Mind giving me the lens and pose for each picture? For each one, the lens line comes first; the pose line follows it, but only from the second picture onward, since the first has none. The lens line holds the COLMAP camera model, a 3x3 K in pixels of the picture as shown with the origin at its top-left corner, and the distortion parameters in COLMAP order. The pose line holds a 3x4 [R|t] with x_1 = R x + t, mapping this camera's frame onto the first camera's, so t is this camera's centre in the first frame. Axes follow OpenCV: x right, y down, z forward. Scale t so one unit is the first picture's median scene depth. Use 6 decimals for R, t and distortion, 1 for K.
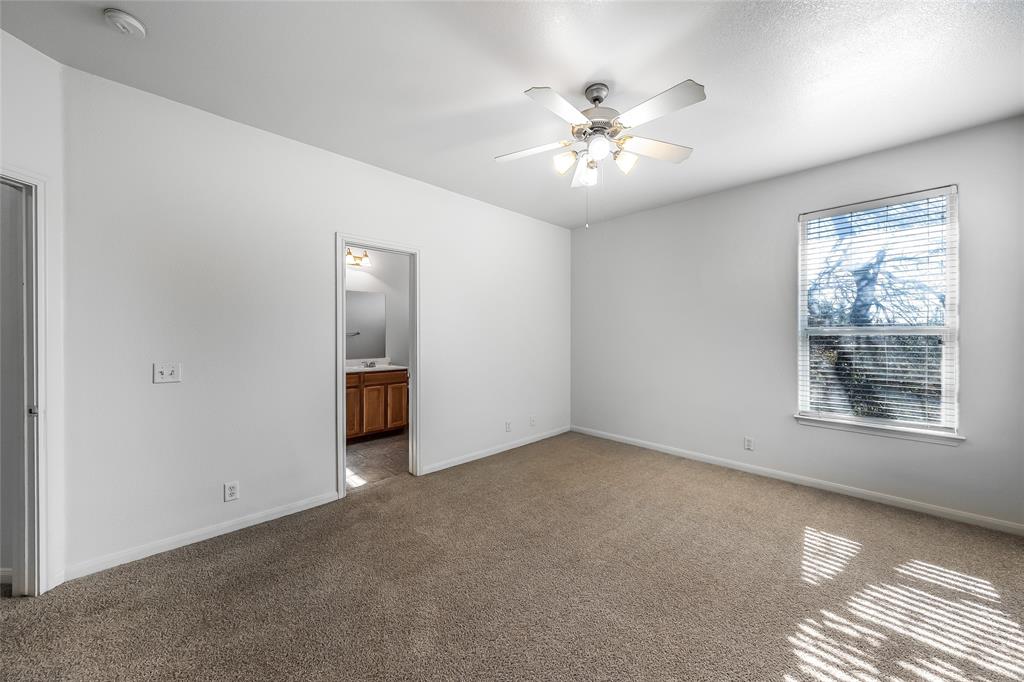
lens RADIAL K [[382.0, 0, 512.0], [0, 382.0, 341.0], [0, 0, 1]] dist [0.000272, 0.000015]
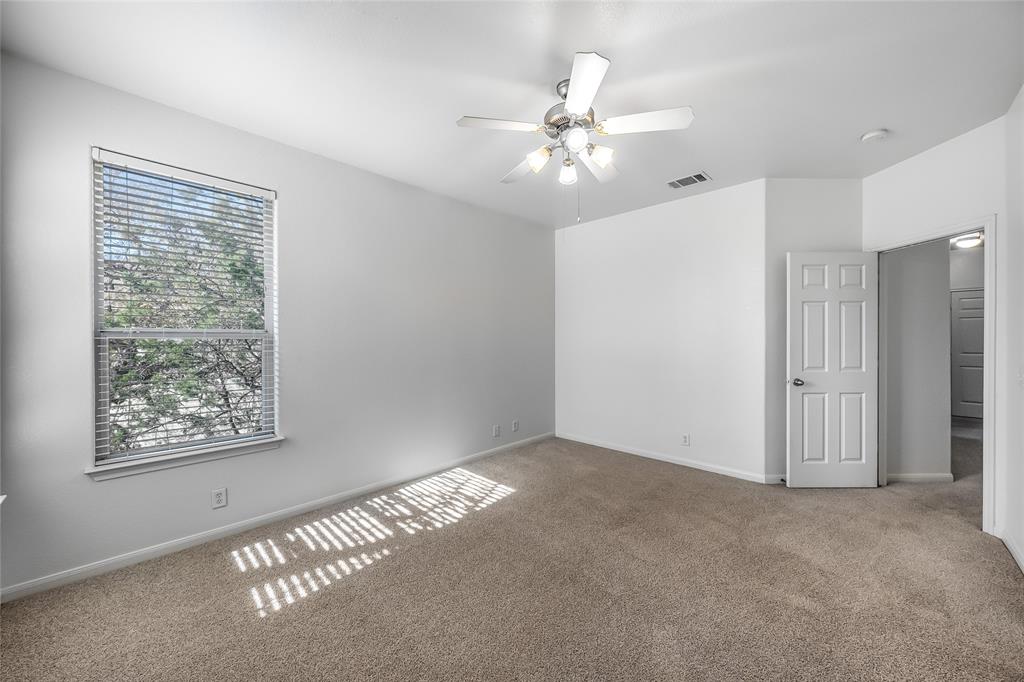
lens RADIAL K [[408.8, 0, 512.0], [0, 408.8, 341.0], [0, 0, 1]] dist [0.000801, 0.000039]
pose [[-0.998748, 0.001002, -0.050014, 0.506695], [0.000561, 0.999961, 0.008820, -0.013328], [0.050021, 0.008781, -0.998710, 2.434589]]
